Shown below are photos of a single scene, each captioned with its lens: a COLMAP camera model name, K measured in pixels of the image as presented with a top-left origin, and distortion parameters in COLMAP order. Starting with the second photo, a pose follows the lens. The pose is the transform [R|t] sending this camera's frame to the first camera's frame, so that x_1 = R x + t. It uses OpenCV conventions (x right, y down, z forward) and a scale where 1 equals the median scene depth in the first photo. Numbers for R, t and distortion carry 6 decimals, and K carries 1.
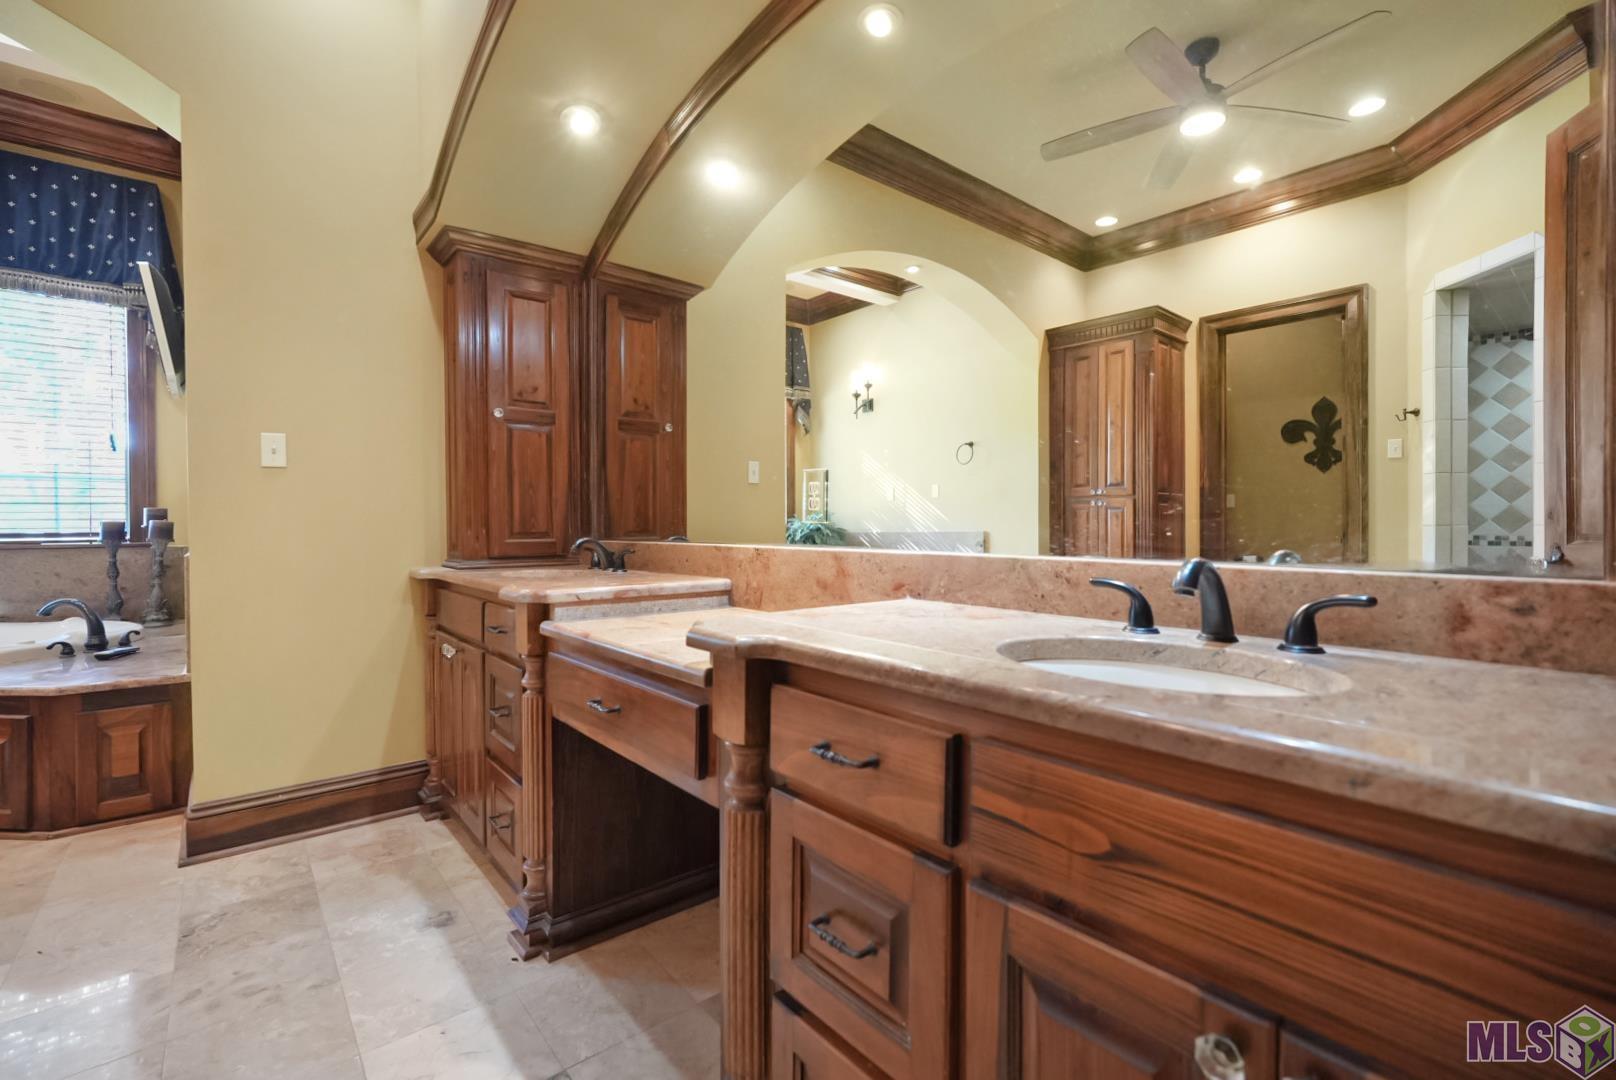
lens RADIAL K [[717.8, 0, 807.8], [0, 717.8, 541.9], [0, 0, 1]] dist [0.003336, 0.000055]
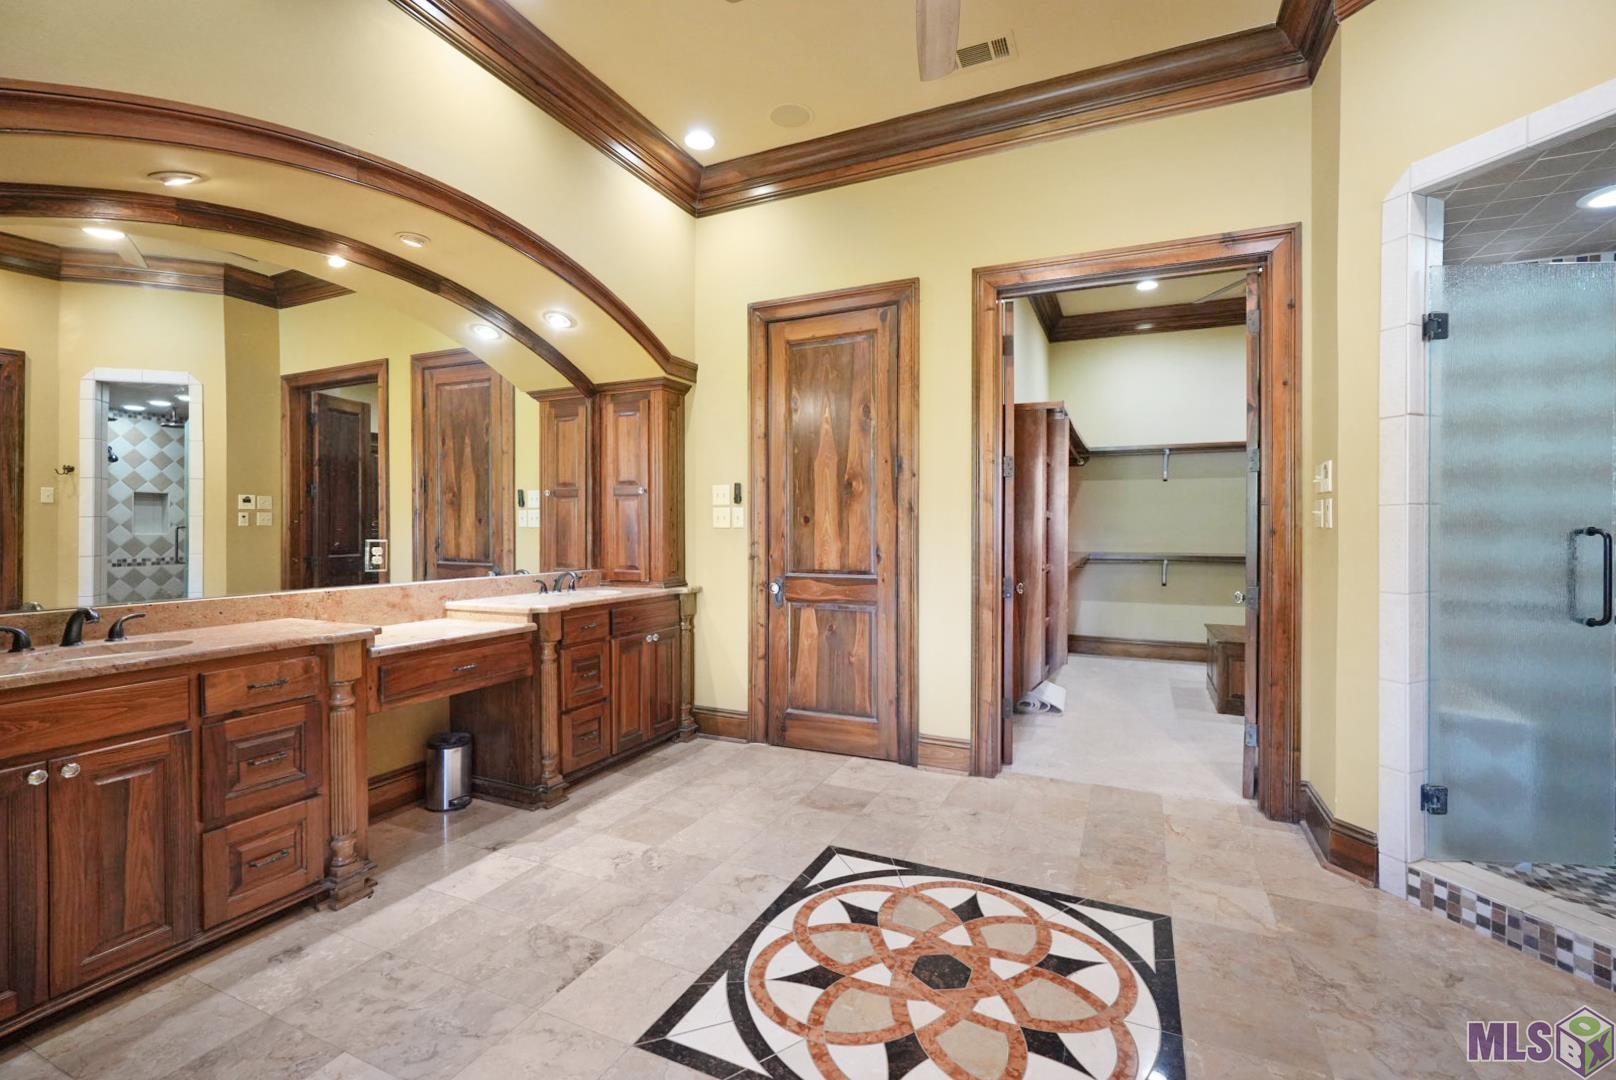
lens RADIAL K [[717.8, 0, 812.2], [0, 717.8, 532.6], [0, 0, 1]] dist [0.003336, 0.000055]
pose [[-0.433112, -0.010929, 0.901274, -1.879668], [0.020600, 0.999545, 0.022019, -0.126972], [-0.901105, 0.028103, -0.432689, 0.753059]]
